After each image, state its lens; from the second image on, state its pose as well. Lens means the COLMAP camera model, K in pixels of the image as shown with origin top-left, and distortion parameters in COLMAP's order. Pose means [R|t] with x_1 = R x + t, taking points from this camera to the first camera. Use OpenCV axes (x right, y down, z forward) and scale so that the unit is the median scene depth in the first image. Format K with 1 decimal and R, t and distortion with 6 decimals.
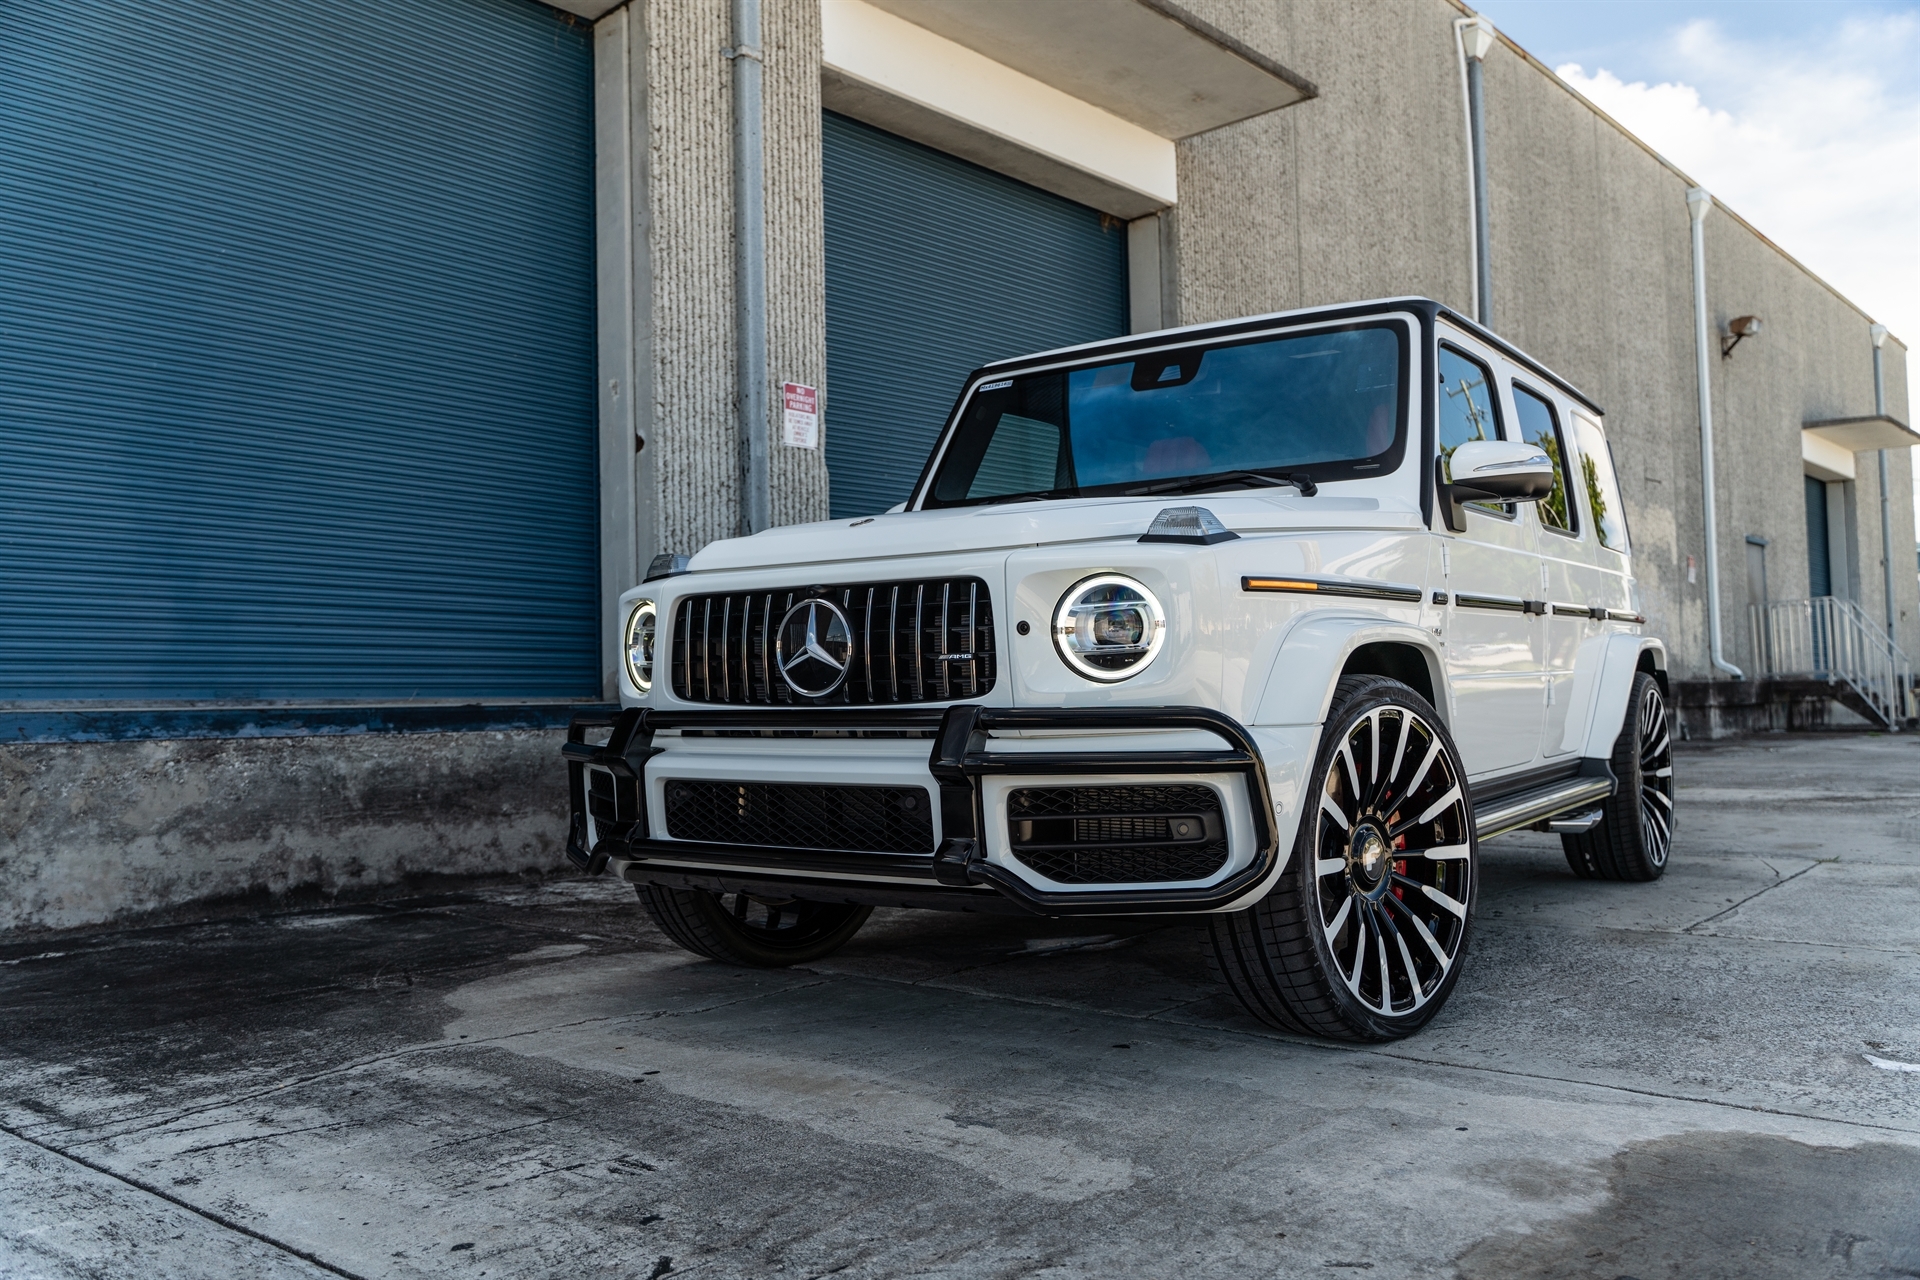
lens RADIAL K [[1495.6, 0, 951.0], [0, 1495.6, 652.3], [0, 0, 1]] dist [-0.003399, -0.003349]
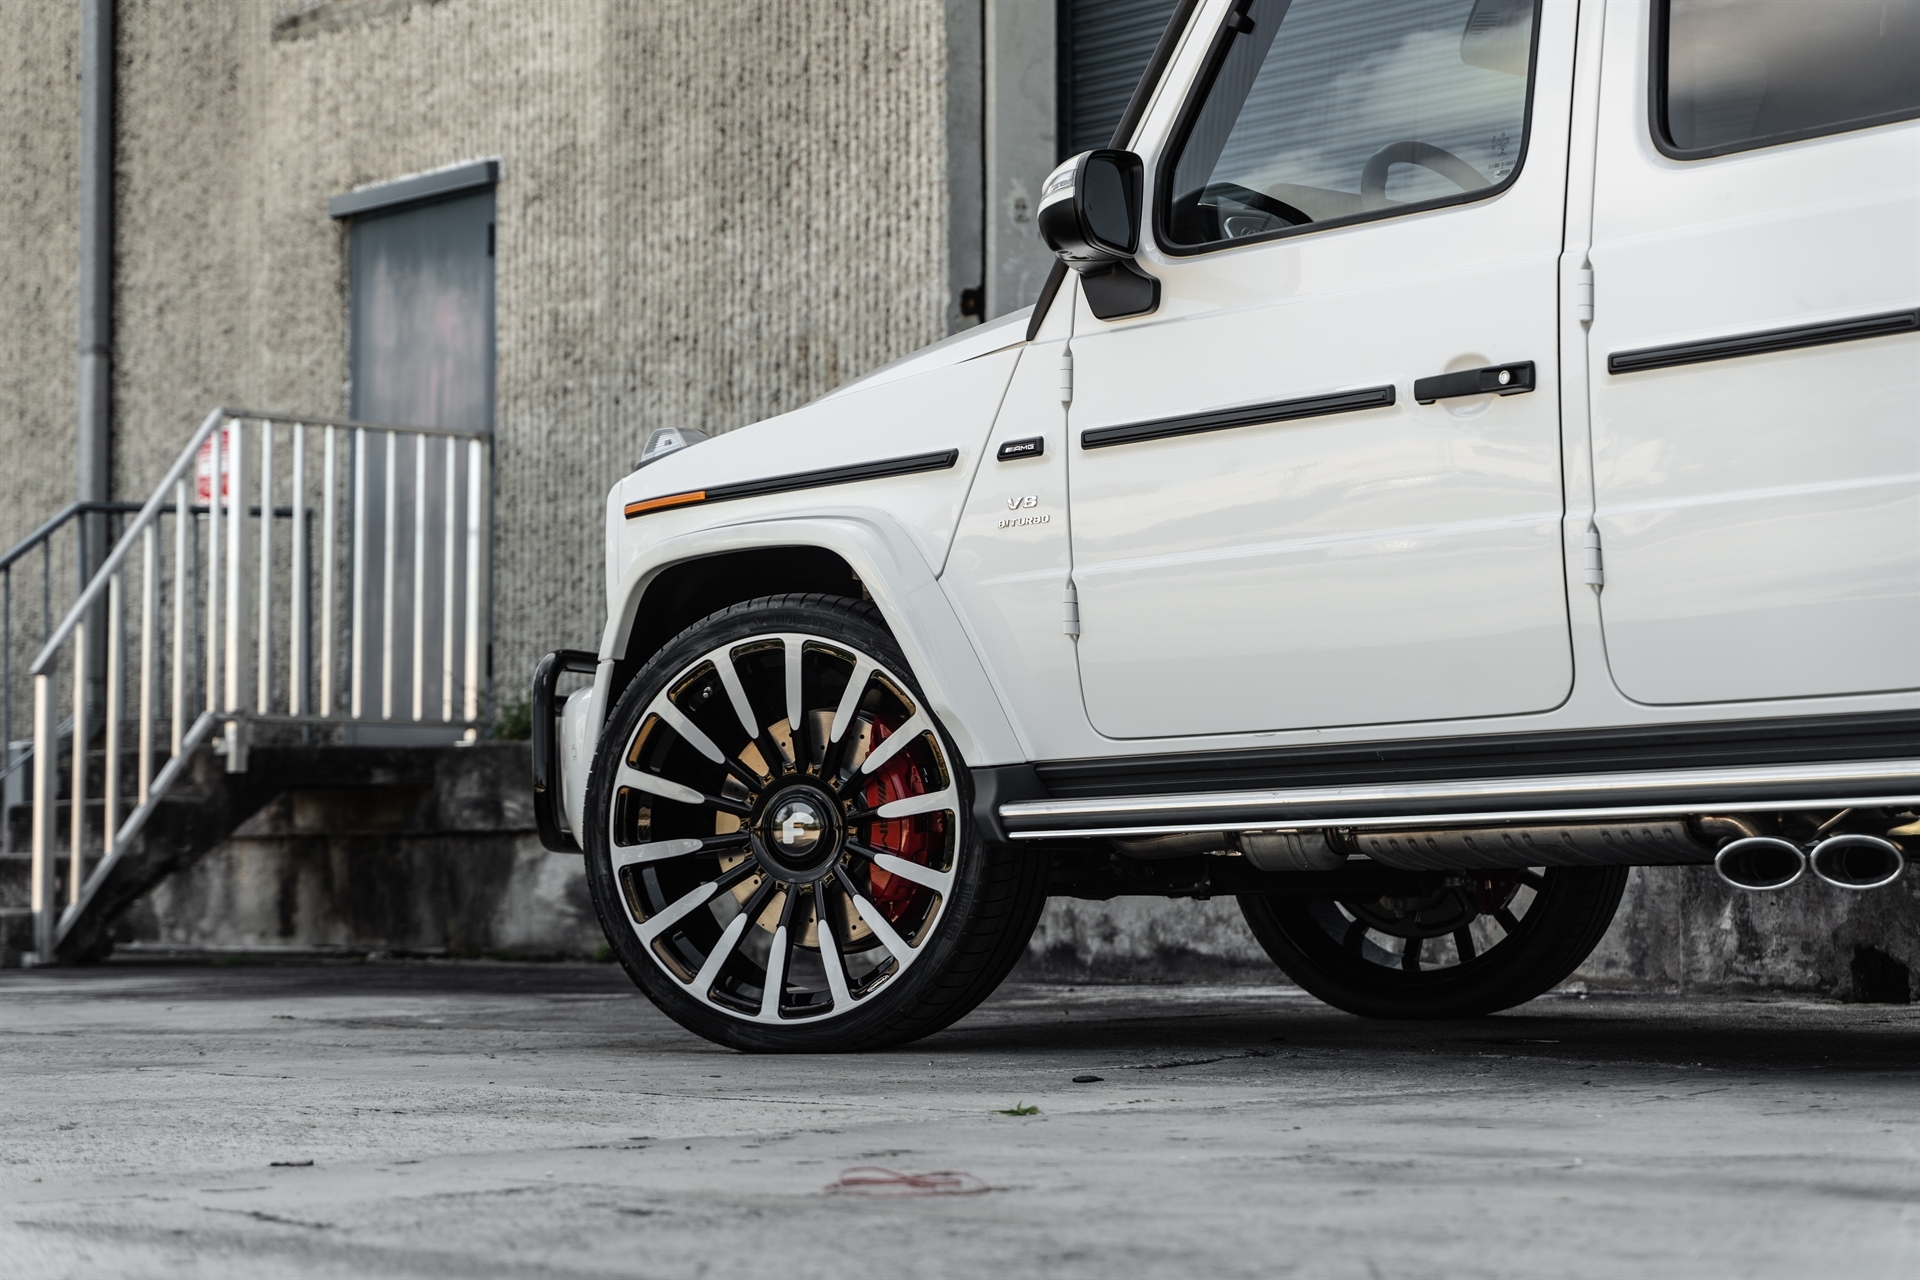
lens RADIAL K [[3993.7, 0, 960.0], [0, 3993.7, 640.0], [0, 0, 1]] dist [0.024677, -0.256581]
pose [[-0.123693, -0.035071, -0.991701, 1.051434], [0.041769, 0.998306, -0.040514, 0.056150], [0.991441, -0.046433, -0.122019, 0.817022]]
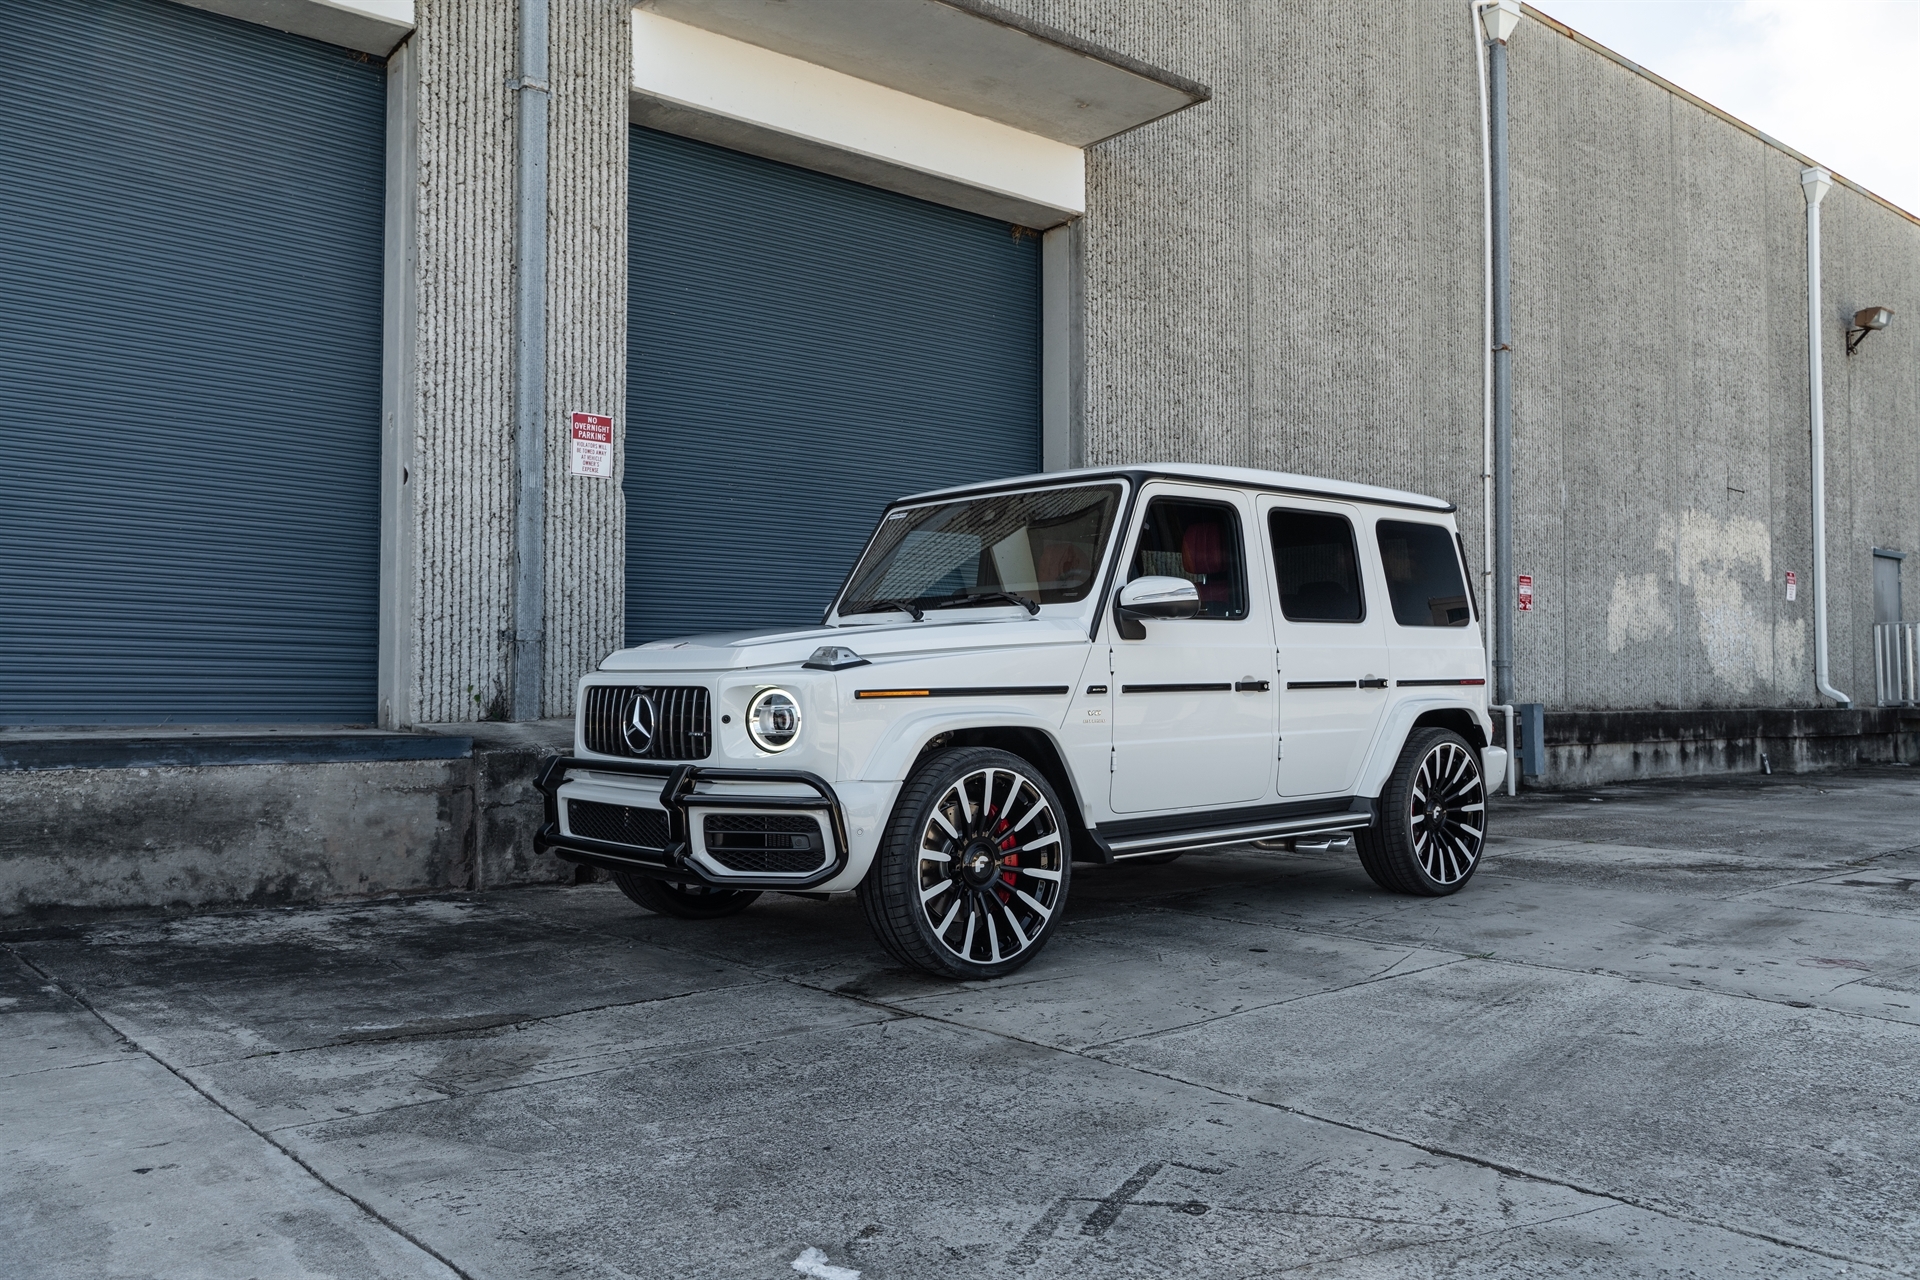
lens RADIAL K [[1495.6, 0, 951.0], [0, 1495.6, 652.3], [0, 0, 1]] dist [-0.003399, -0.003349]
pose [[0.989417, 0.019613, -0.143767, 0.297849], [-0.018460, 0.999786, 0.009351, -0.035308], [0.143920, -0.006598, 0.989567, 0.047781]]
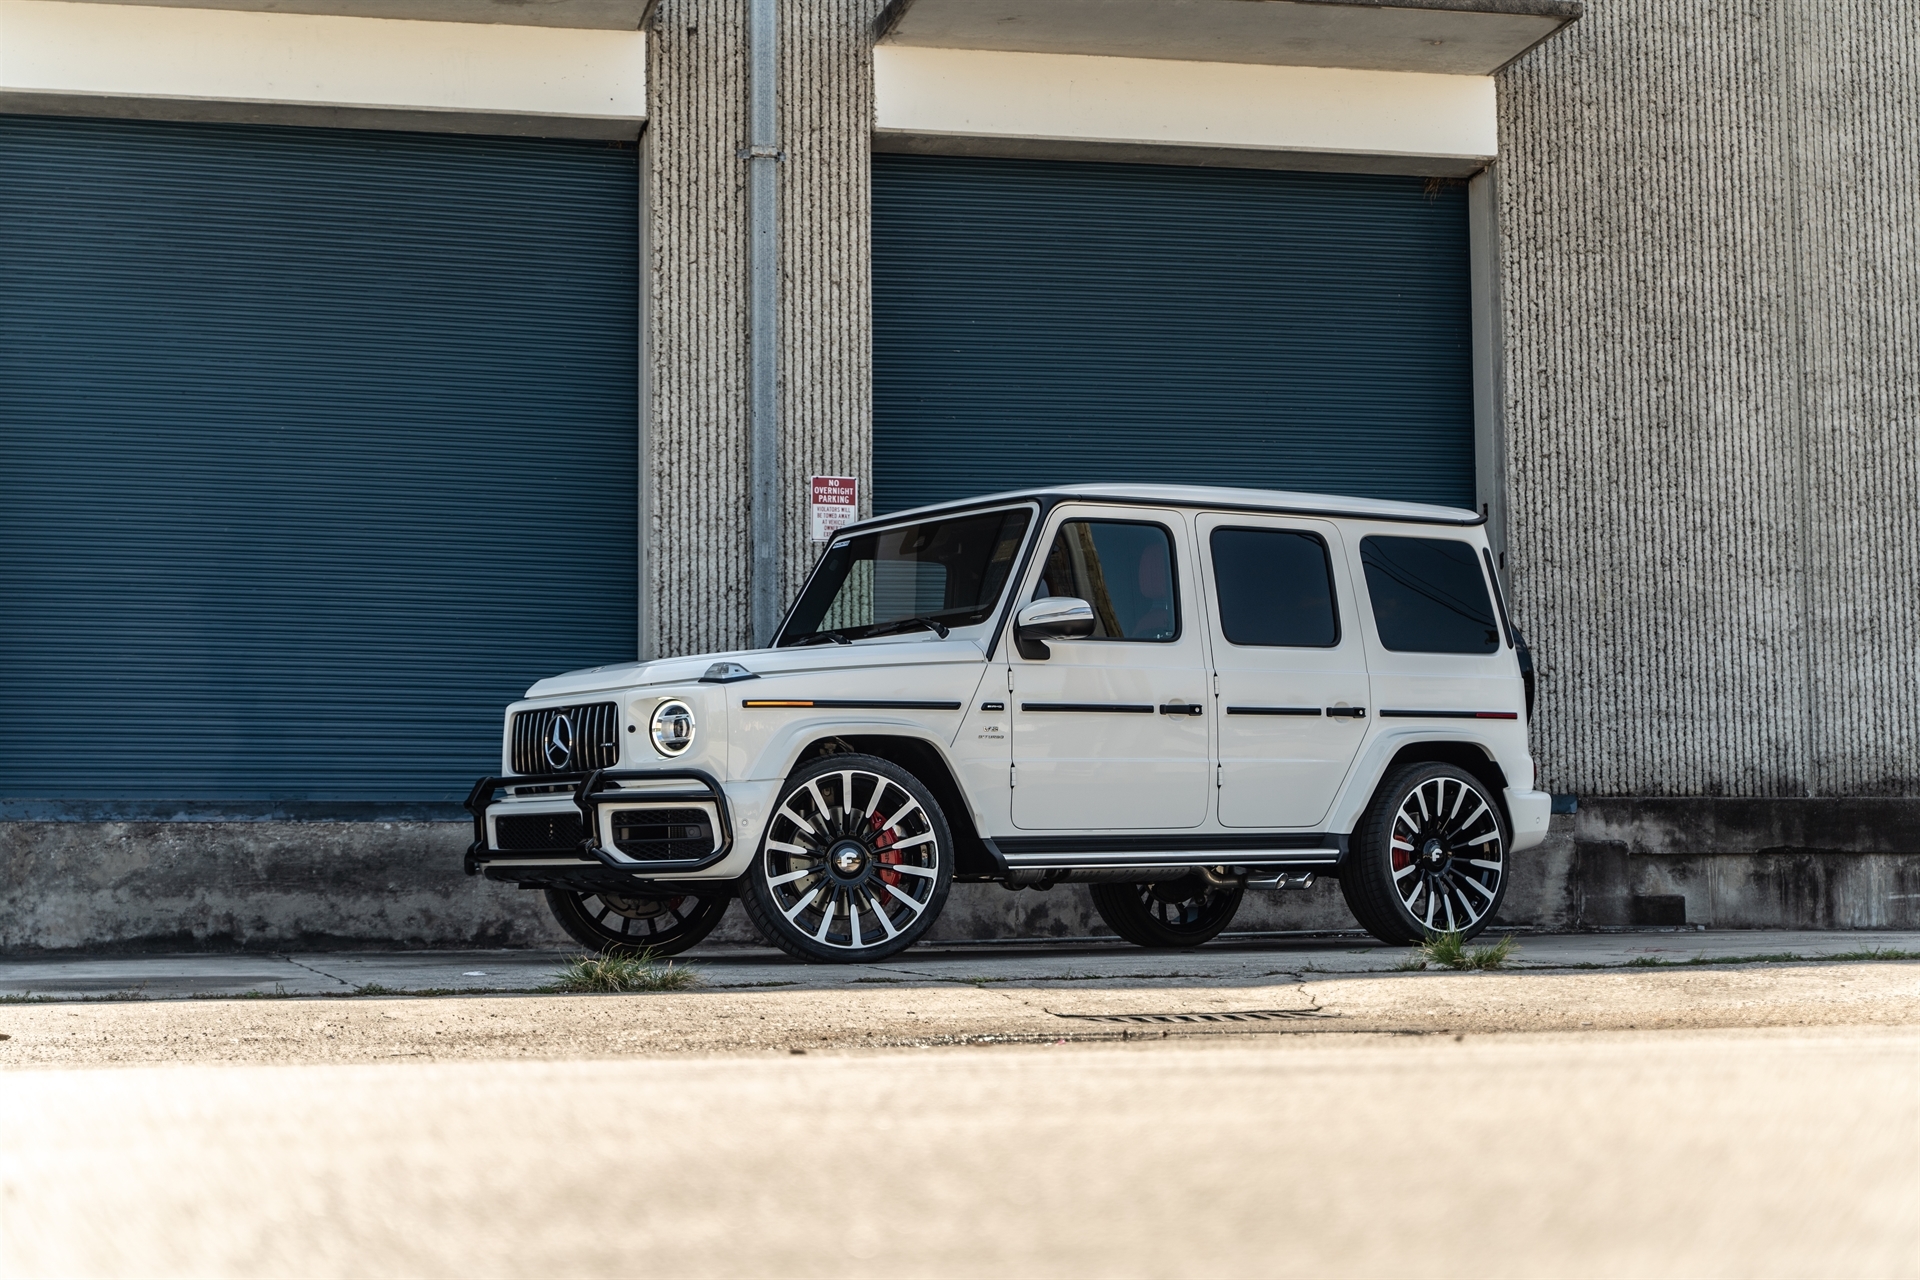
lens RADIAL K [[3061.4, 0, 950.8], [0, 3061.4, 637.4], [0, 0, 1]] dist [-0.008211, 0.064442]
pose [[0.821148, -0.036380, -0.569554, 1.131381], [0.010348, 0.998751, -0.048875, 0.021927], [0.570621, 0.034240, 0.820499, -0.593577]]
